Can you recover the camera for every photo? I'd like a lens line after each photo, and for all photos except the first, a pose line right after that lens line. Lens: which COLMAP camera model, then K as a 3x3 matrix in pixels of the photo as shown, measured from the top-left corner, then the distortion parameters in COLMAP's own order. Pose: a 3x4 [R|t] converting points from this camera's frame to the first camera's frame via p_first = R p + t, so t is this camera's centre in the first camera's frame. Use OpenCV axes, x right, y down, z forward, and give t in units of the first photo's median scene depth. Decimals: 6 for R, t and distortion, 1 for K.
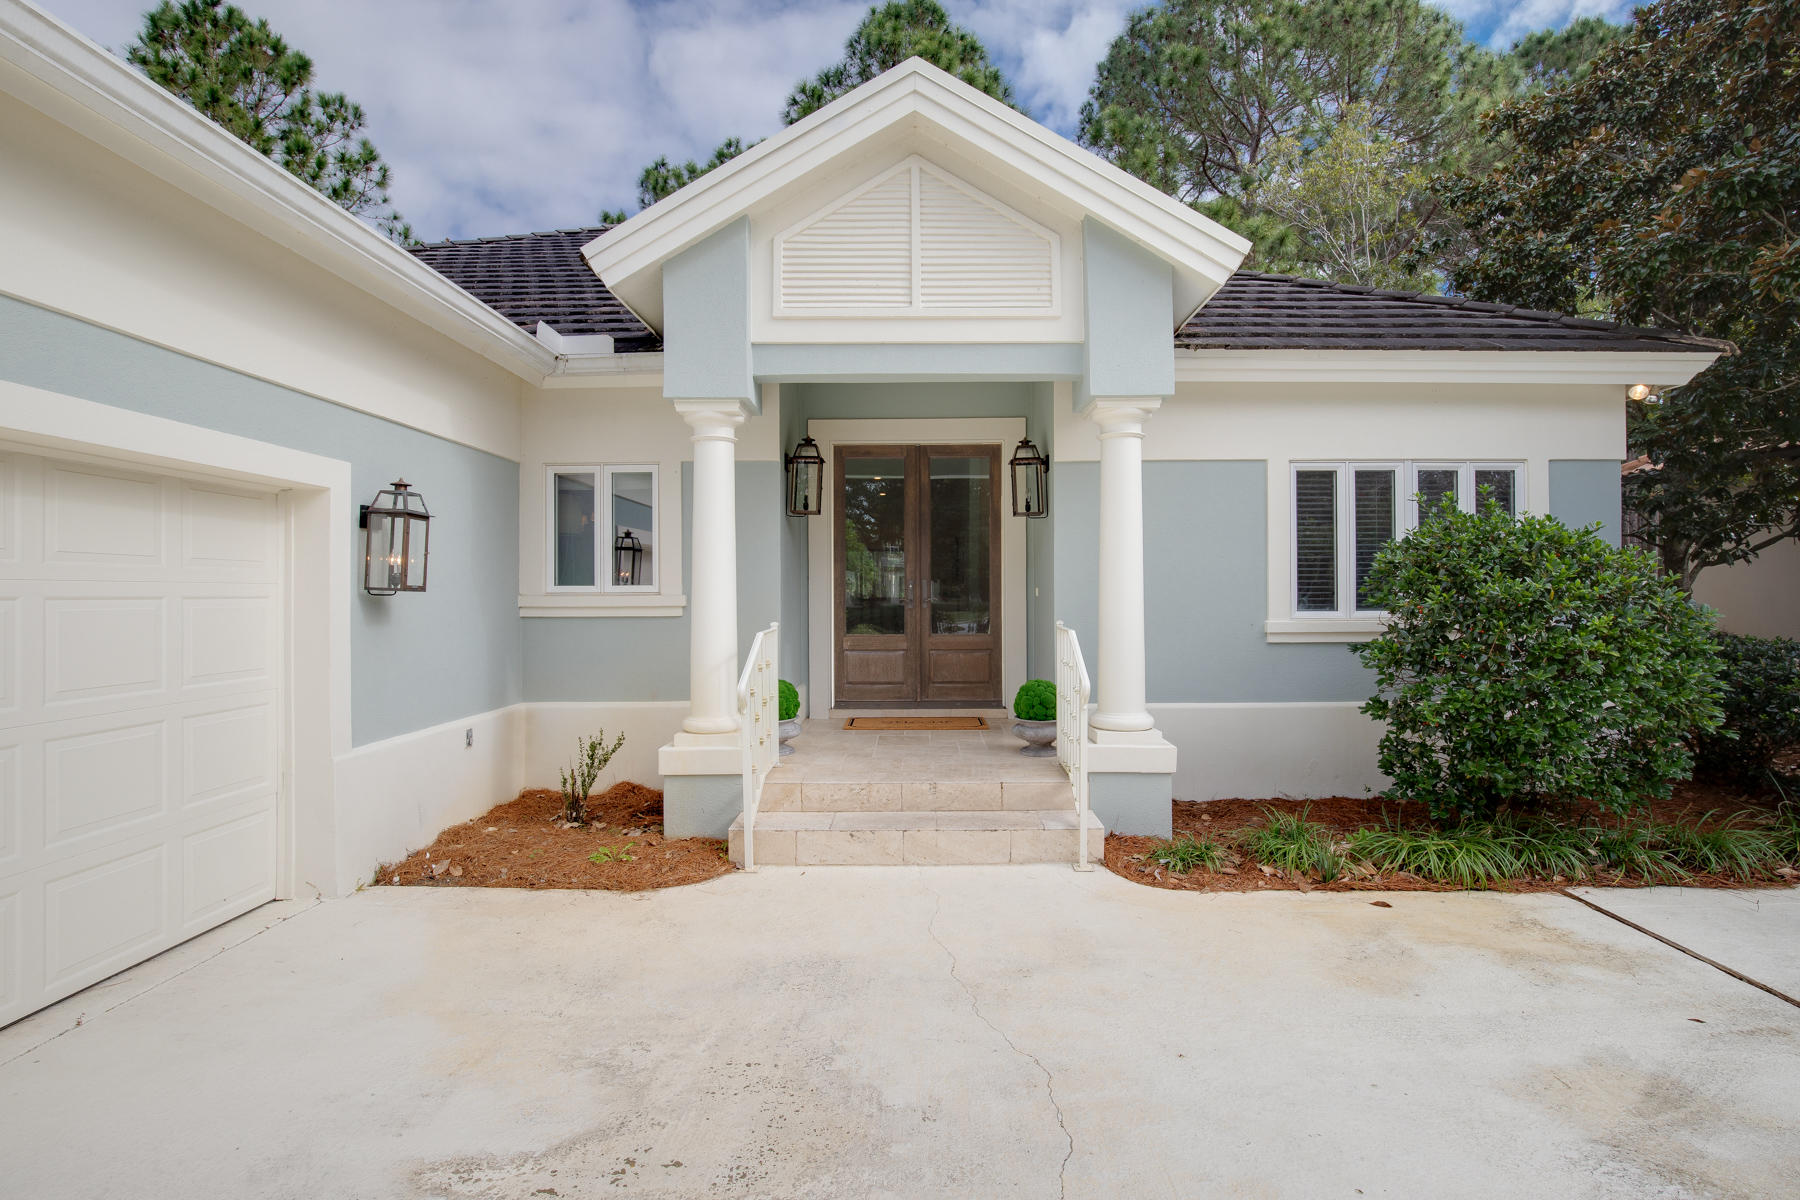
lens RADIAL K [[826.2, 0, 903.3], [0, 826.2, 592.1], [0, 0, 1]] dist [-0.021659, 0.001187]
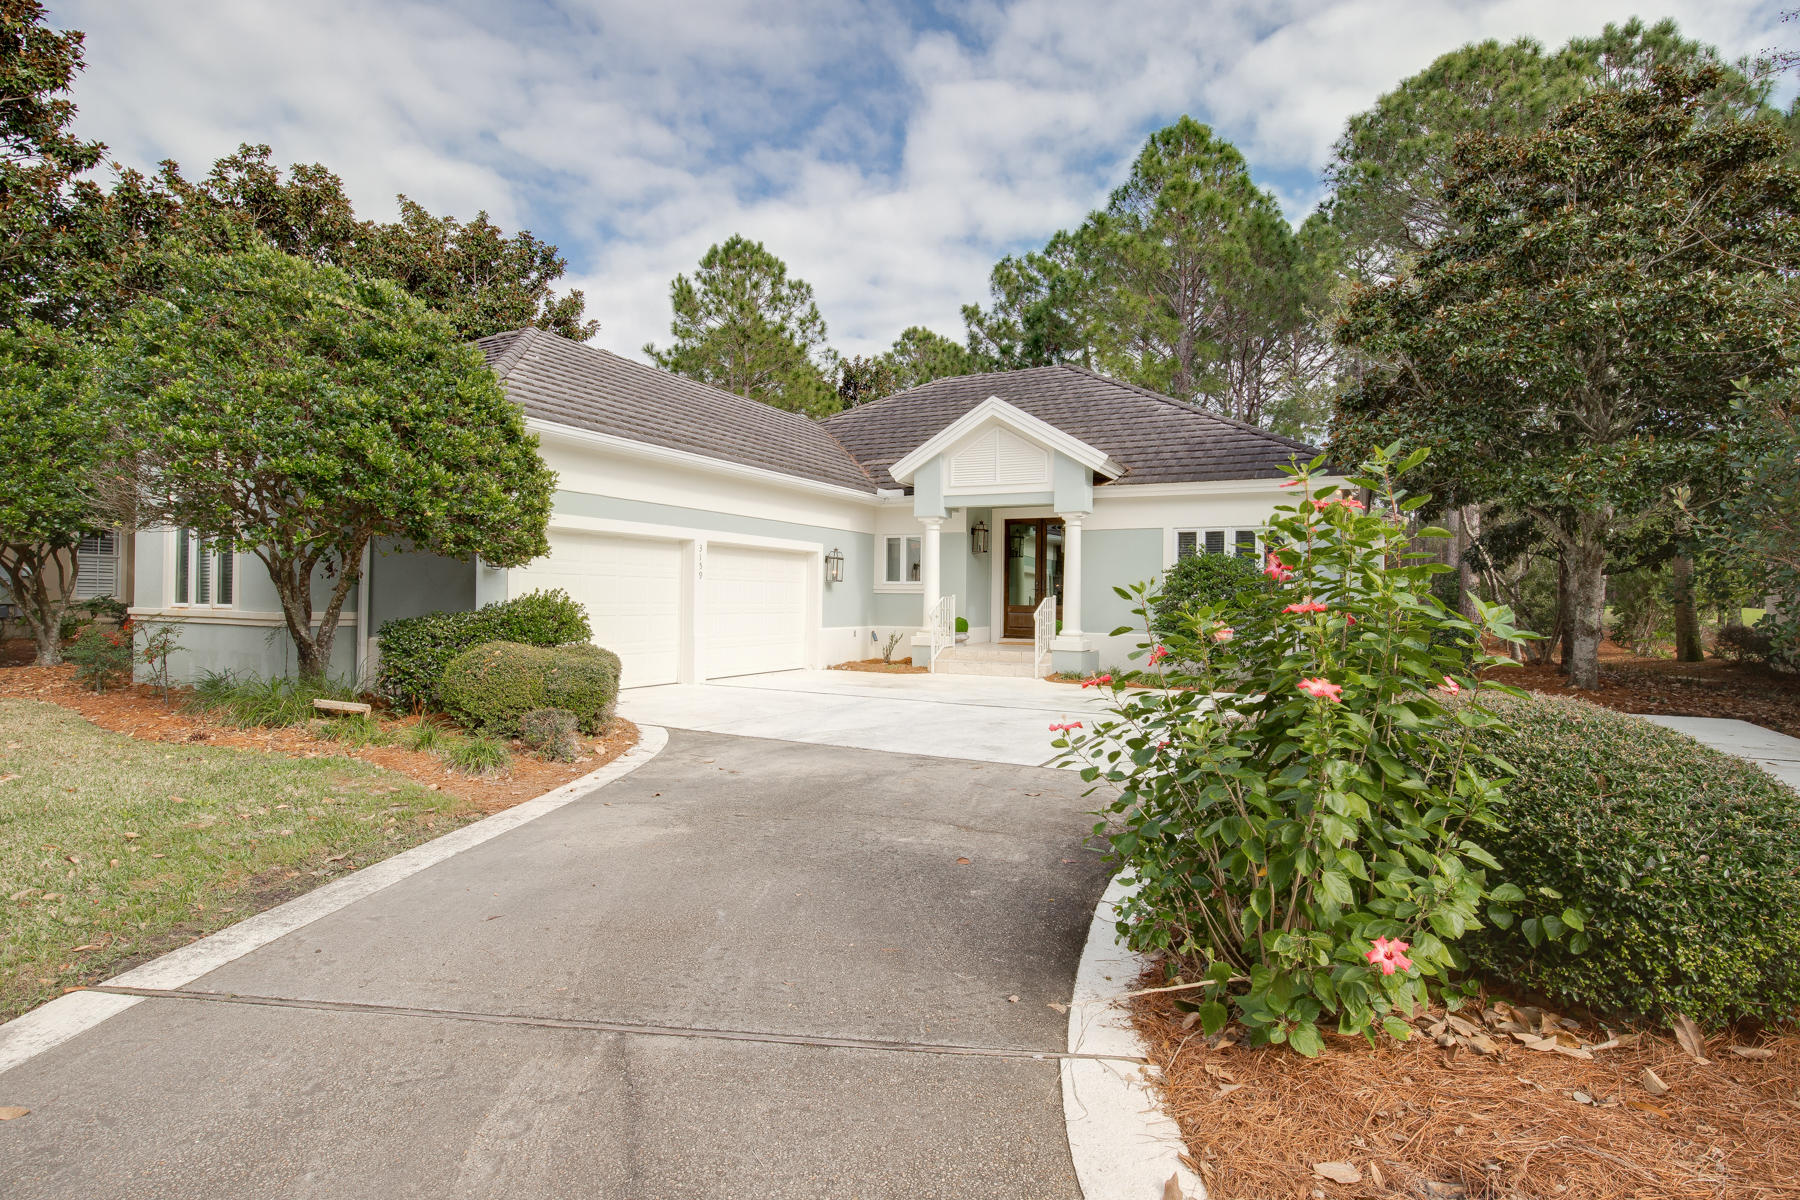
lens RADIAL K [[861.5, 0, 880.1], [0, 861.5, 589.4], [0, 0, 1]] dist [-0.001663, 0.000201]
pose [[0.884180, 0.009994, -0.467040, 0.826812], [-0.015139, 0.999859, -0.007266, 0.037659], [0.466902, 0.013495, 0.884206, -1.407147]]
